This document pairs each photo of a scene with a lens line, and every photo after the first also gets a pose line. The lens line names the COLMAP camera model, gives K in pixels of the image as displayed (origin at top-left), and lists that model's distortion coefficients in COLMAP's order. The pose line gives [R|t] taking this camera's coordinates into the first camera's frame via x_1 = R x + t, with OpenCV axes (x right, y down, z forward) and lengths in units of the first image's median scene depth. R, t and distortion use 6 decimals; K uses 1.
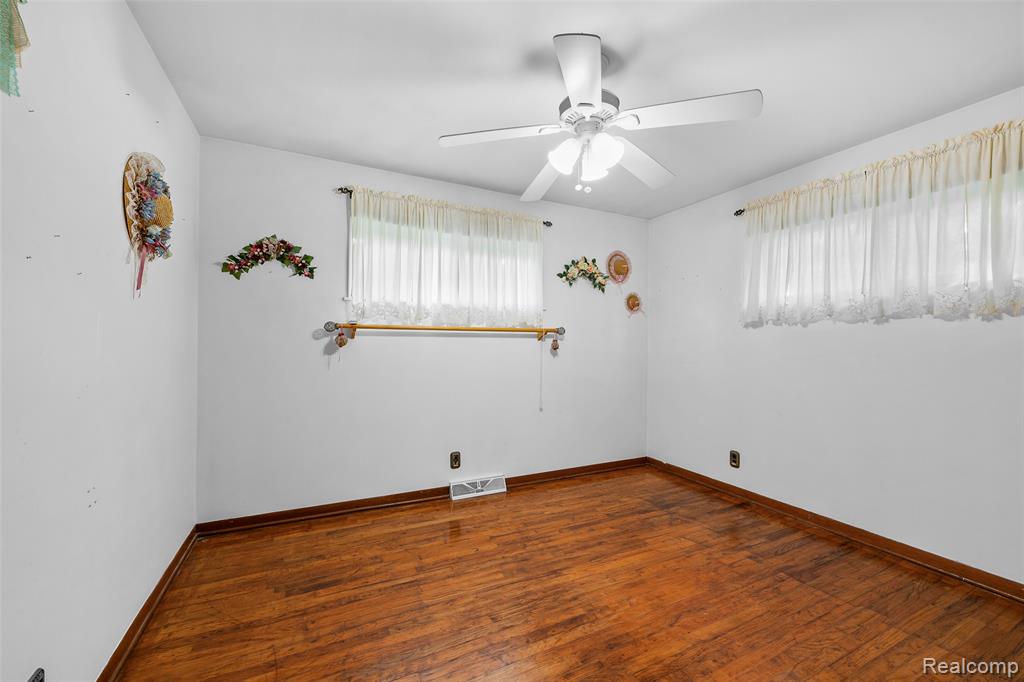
lens RADIAL K [[408.3, 0, 505.5], [0, 408.3, 344.7], [0, 0, 1]] dist [-0.003099, -0.000249]
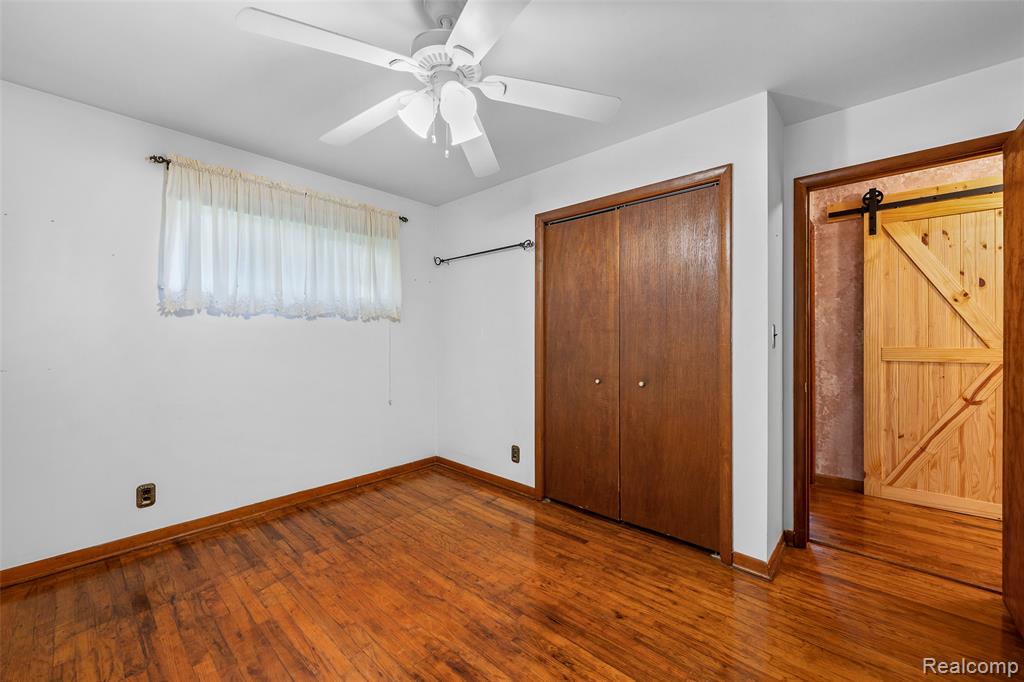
lens RADIAL K [[408.3, 0, 511.8], [0, 408.3, 338.3], [0, 0, 1]] dist [-0.003099, -0.000249]
pose [[-0.377968, -0.009427, 0.925771, -0.448279], [0.002096, 0.999937, 0.011038, -0.007084], [-0.925816, 0.006113, -0.377924, 0.854372]]
